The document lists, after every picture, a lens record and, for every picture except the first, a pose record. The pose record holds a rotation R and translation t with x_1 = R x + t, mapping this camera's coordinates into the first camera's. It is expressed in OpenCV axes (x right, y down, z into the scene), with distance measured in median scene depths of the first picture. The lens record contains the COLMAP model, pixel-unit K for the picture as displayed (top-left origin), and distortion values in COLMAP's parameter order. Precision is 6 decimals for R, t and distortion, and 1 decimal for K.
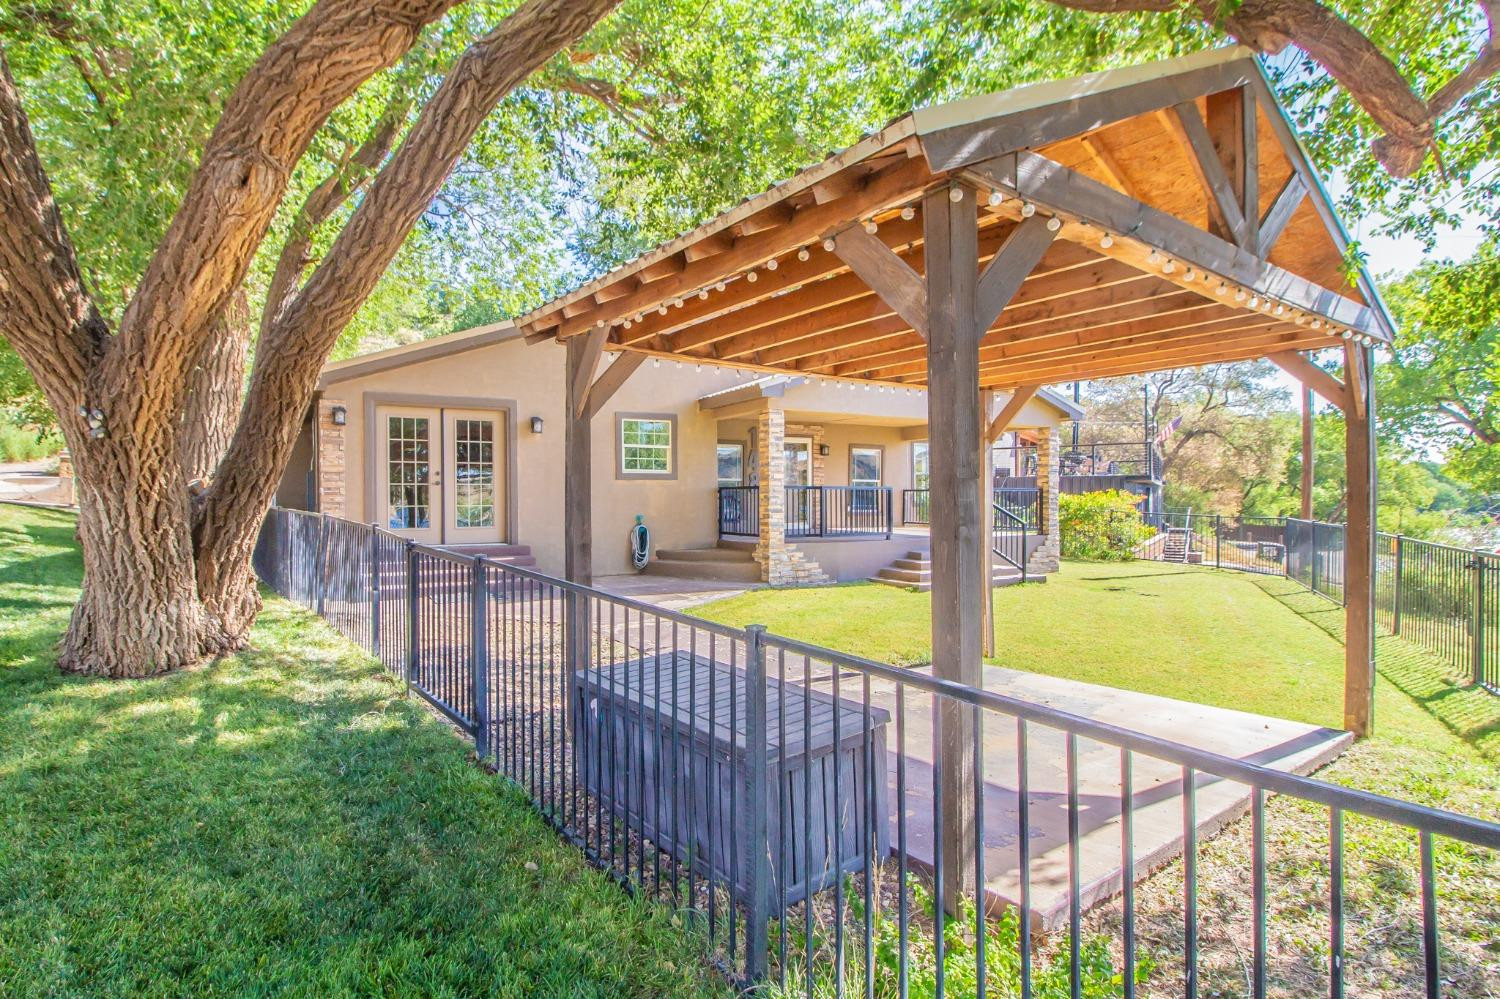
lens RADIAL K [[852.2, 0, 750.0], [0, 852.2, 499.5], [0, 0, 1]] dist [-0.041598, -0.000340]
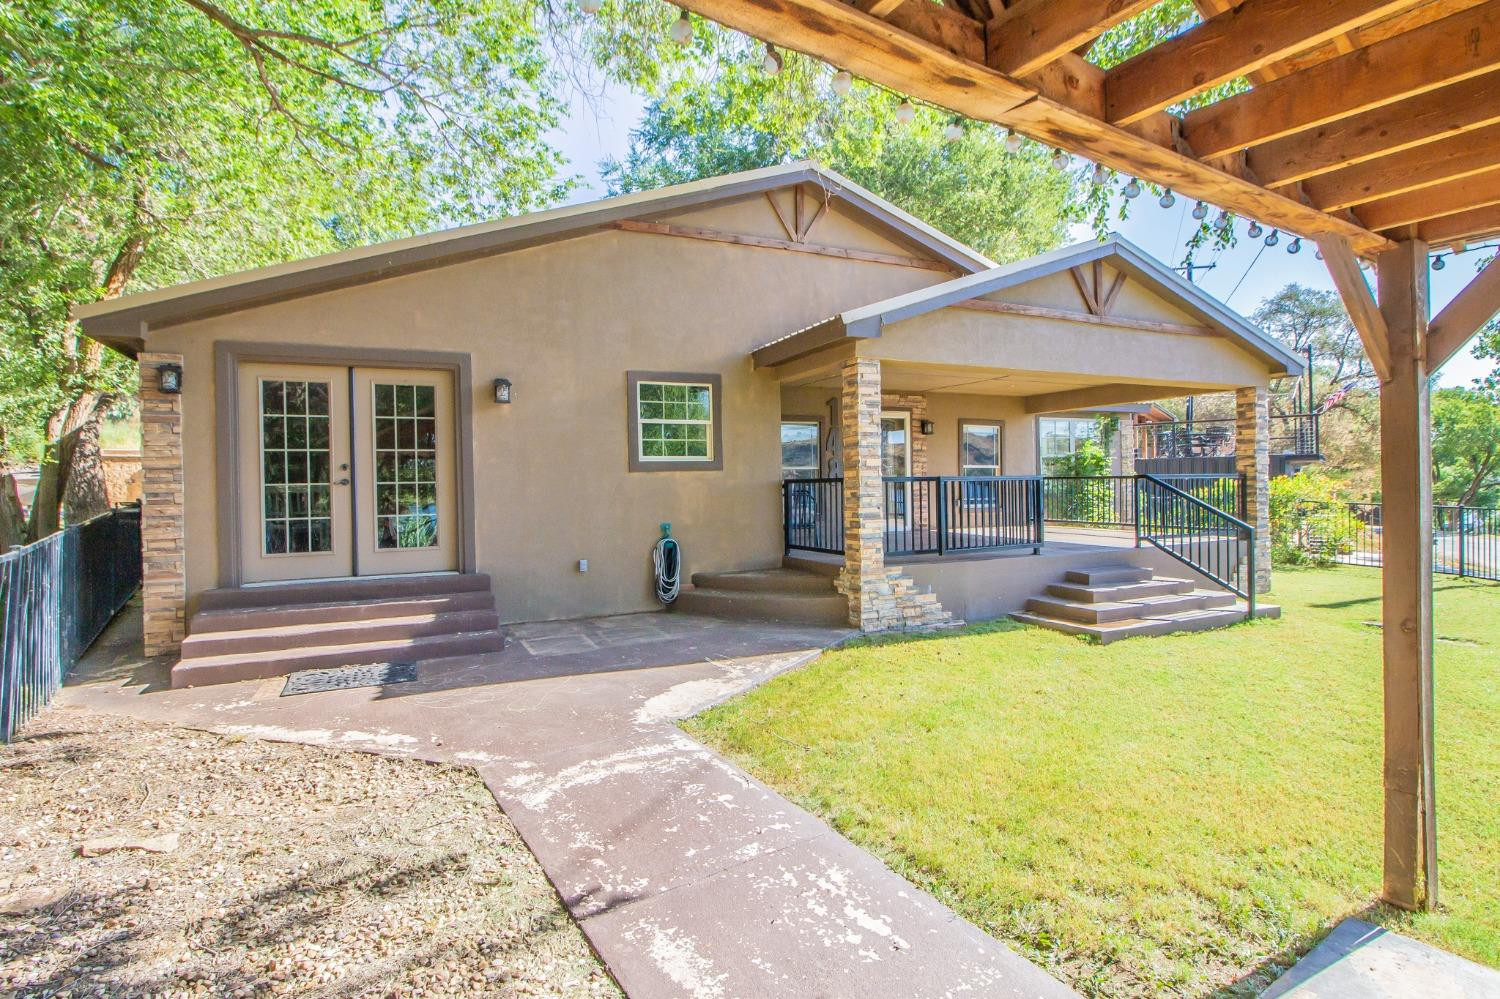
lens RADIAL K [[852.2, 0, 750.0], [0, 852.2, 499.5], [0, 0, 1]] dist [-0.041598, -0.000340]
pose [[0.995437, -0.013406, -0.094470, 0.000913], [0.014688, 0.999809, 0.012895, -0.008535], [0.094279, -0.014224, 0.995444, 0.337520]]
